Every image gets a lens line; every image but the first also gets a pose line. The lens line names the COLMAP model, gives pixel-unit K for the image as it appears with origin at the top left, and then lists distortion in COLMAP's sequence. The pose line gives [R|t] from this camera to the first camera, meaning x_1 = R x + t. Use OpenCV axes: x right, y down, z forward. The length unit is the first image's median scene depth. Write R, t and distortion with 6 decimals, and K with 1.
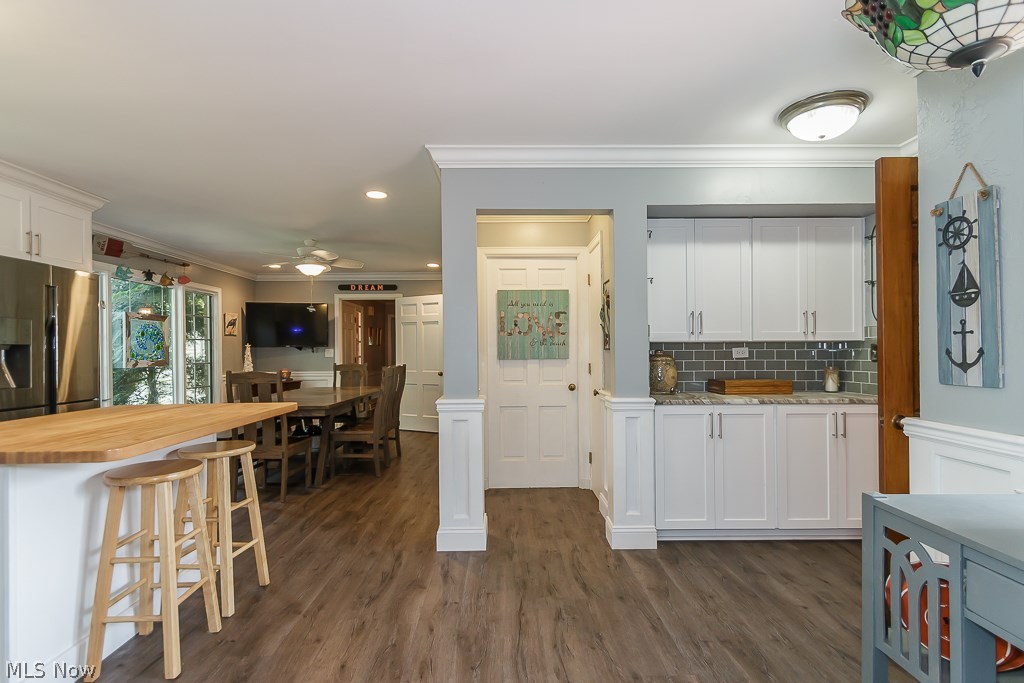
lens RADIAL K [[502.6, 0, 512.1], [0, 502.6, 349.5], [0, 0, 1]] dist [0.003954, 0.001187]
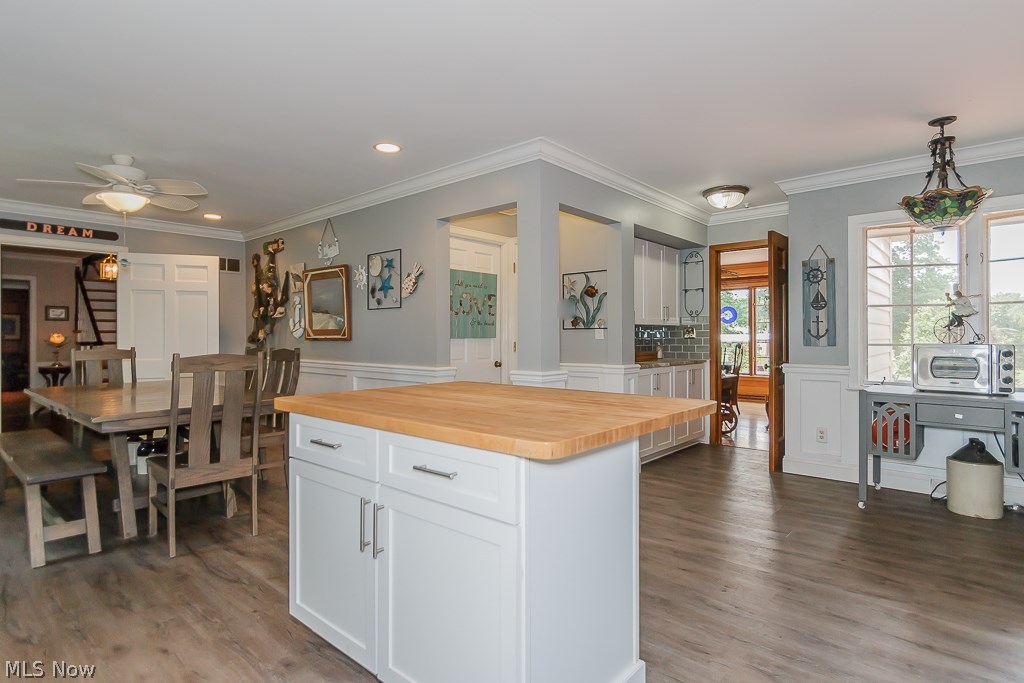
lens RADIAL K [[550.4, 0, 514.2], [0, 550.4, 333.3], [0, 0, 1]] dist [0.000041, 0.000156]
pose [[0.654599, 0.010595, 0.755902, -1.069923], [-0.005118, 0.999941, -0.009584, 0.027851], [-0.755959, 0.002405, 0.654615, 0.261385]]
